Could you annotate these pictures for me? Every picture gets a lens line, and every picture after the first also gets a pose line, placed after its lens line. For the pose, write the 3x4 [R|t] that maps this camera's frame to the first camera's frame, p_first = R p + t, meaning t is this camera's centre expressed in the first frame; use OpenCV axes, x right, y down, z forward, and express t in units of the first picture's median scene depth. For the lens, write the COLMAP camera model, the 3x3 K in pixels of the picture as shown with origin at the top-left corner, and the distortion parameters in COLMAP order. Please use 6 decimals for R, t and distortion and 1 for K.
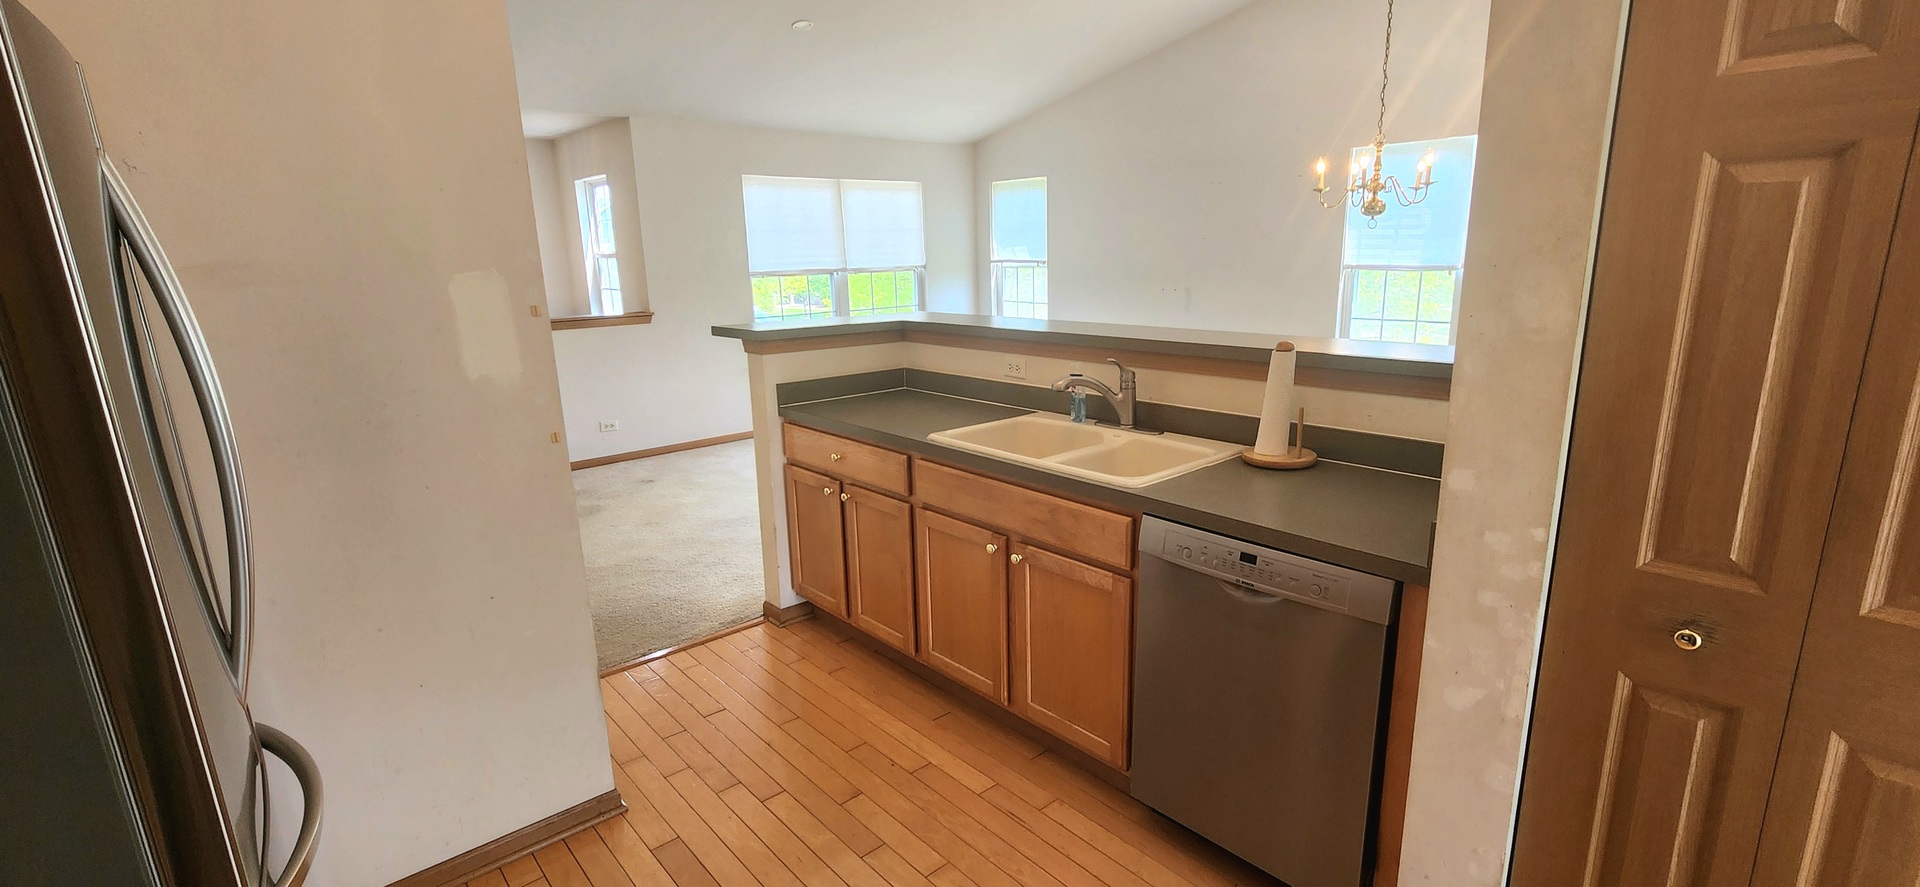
lens RADIAL K [[834.5, 0, 970.0], [0, 834.5, 449.6], [0, 0, 1]] dist [-0.002584, -0.000247]
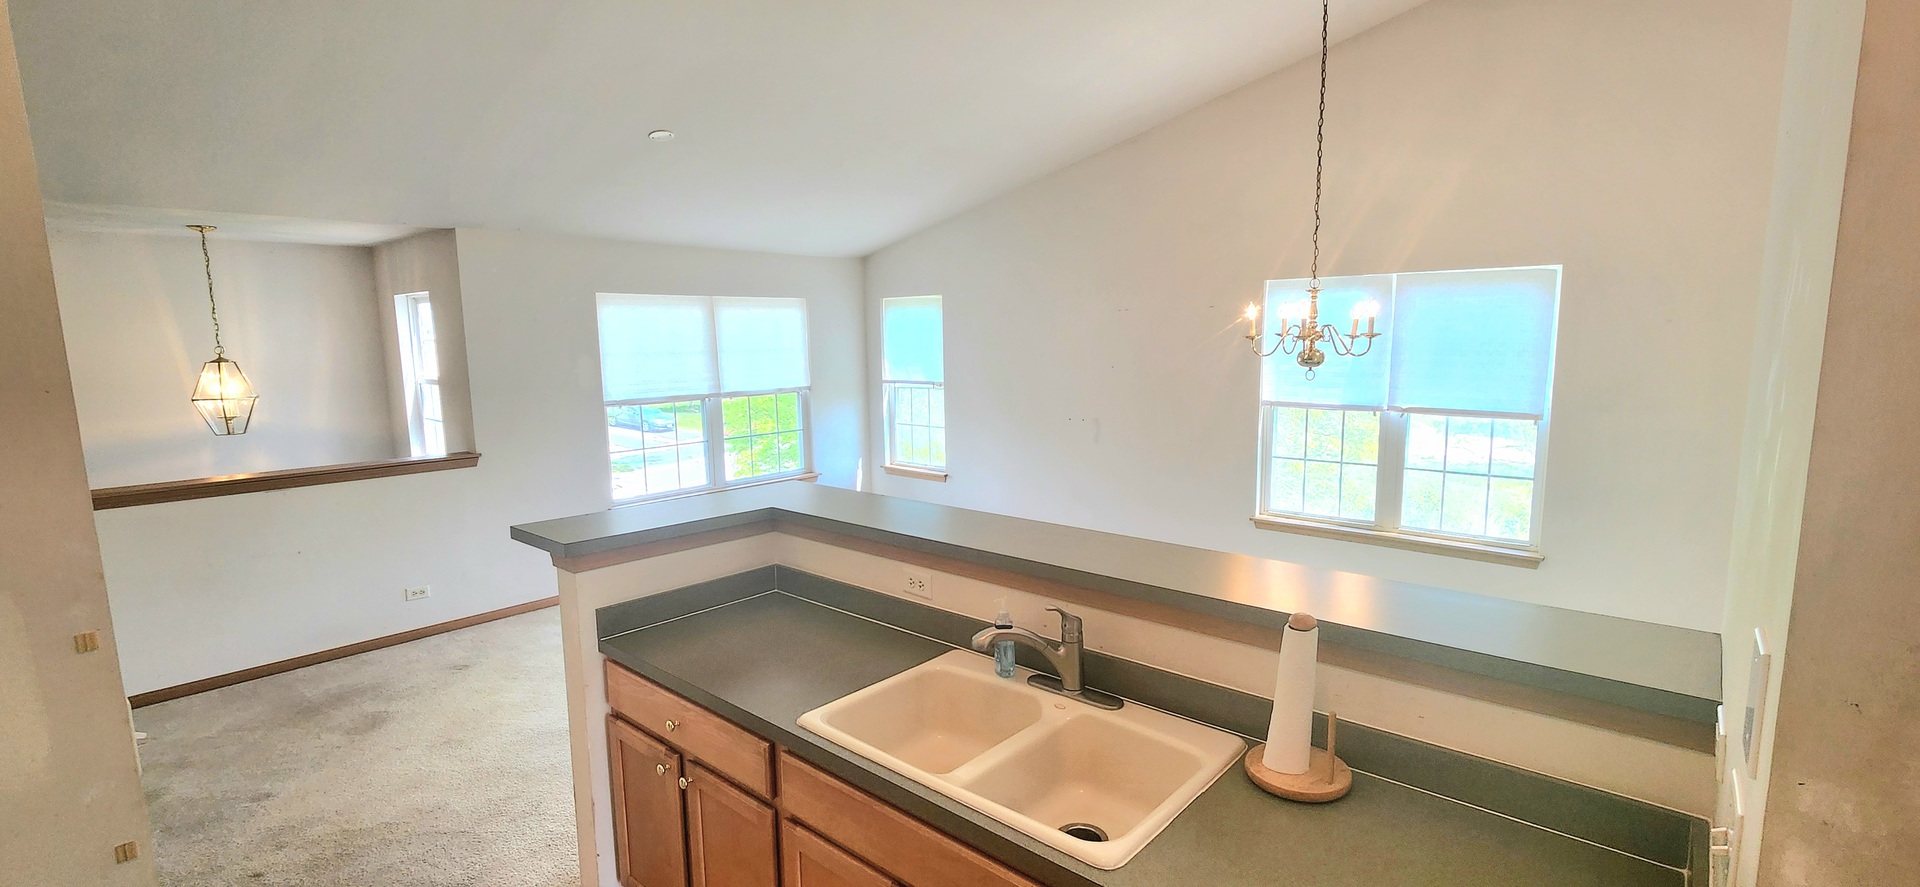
lens RADIAL K [[828.7, 0, 966.7], [0, 828.7, 455.2], [0, 0, 1]] dist [-0.003055, -0.000225]
pose [[0.992099, -0.011997, 0.124881, 0.003389], [0.023841, 0.995307, -0.093783, -0.096028], [-0.123169, 0.096020, 0.987729, 0.151795]]
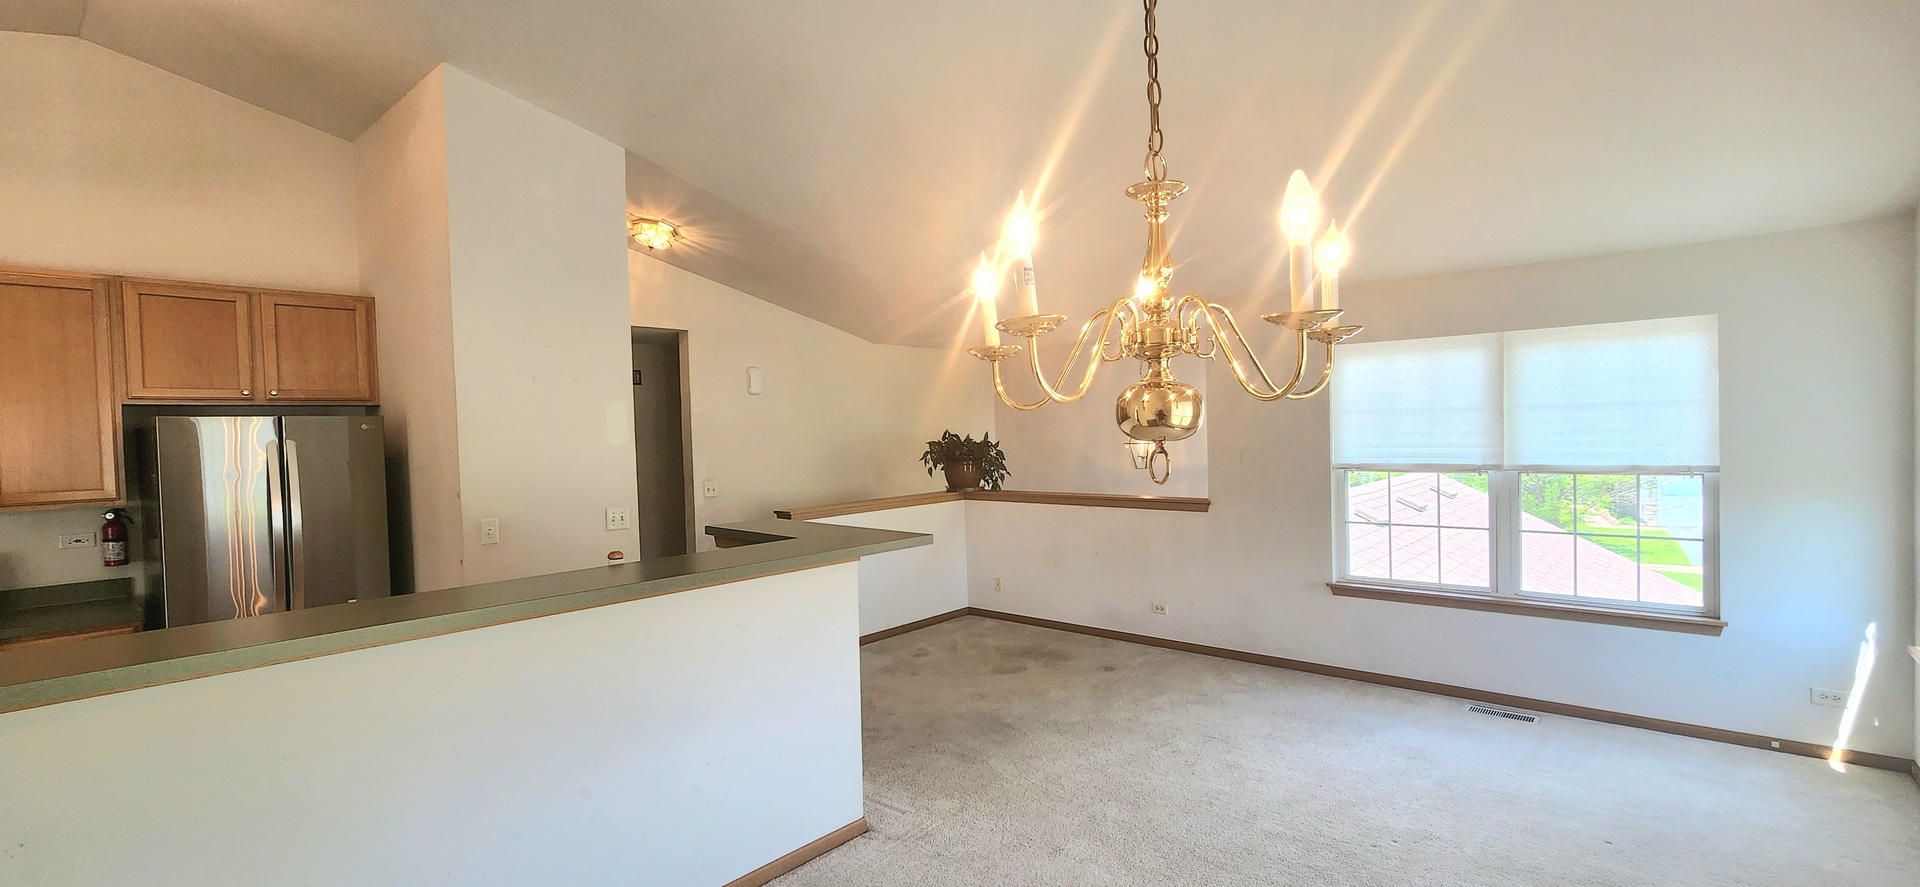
lens RADIAL K [[834.5, 0, 970.0], [0, 834.5, 449.6], [0, 0, 1]] dist [-0.002584, -0.000247]
pose [[0.129745, 0.051823, -0.990192, 0.671920], [-0.201979, 0.979076, 0.024776, -0.250083], [0.970758, 0.196784, 0.137497, 0.786707]]
